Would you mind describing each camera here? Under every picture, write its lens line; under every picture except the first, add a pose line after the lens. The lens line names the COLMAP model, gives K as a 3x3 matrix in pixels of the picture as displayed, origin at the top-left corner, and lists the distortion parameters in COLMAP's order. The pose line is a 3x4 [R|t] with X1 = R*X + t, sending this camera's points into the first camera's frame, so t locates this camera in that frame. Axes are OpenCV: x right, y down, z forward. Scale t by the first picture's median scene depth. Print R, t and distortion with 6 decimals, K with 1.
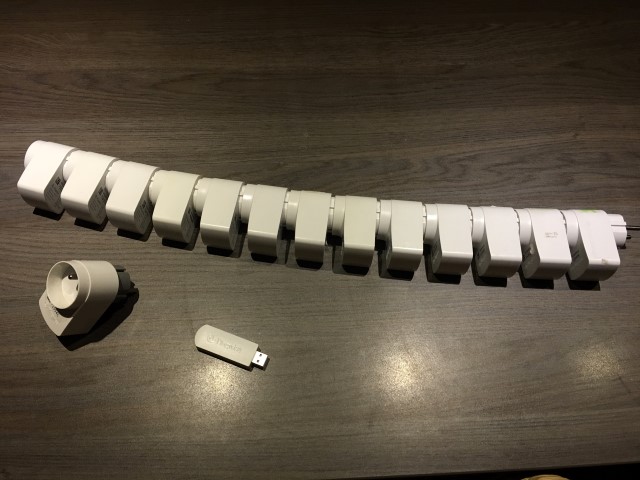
lens RADIAL K [[550.9, 0, 318.8], [0, 550.9, 240.3], [0, 0, 1]] dist [0.072143, -0.043828]
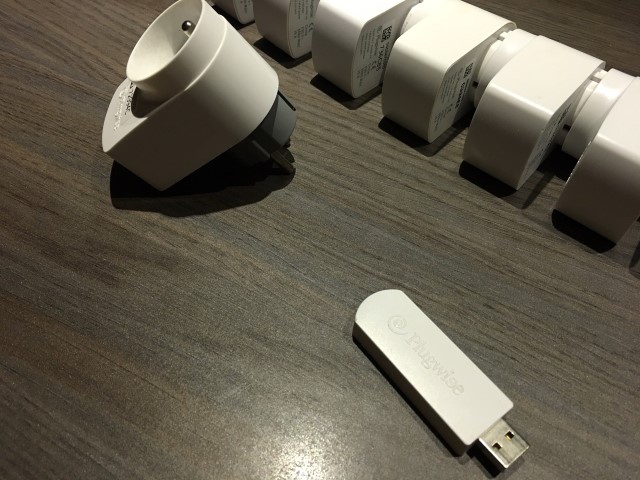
lens RADIAL K [[550.9, 0, 317.8], [0, 550.9, 240.8], [0, 0, 1]] dist [0.072143, -0.043828]
pose [[0.851690, 0.417548, -0.316666, -0.133571], [-0.474630, 0.870776, -0.128359, 0.185574], [0.222149, 0.259622, 0.939812, 0.565565]]
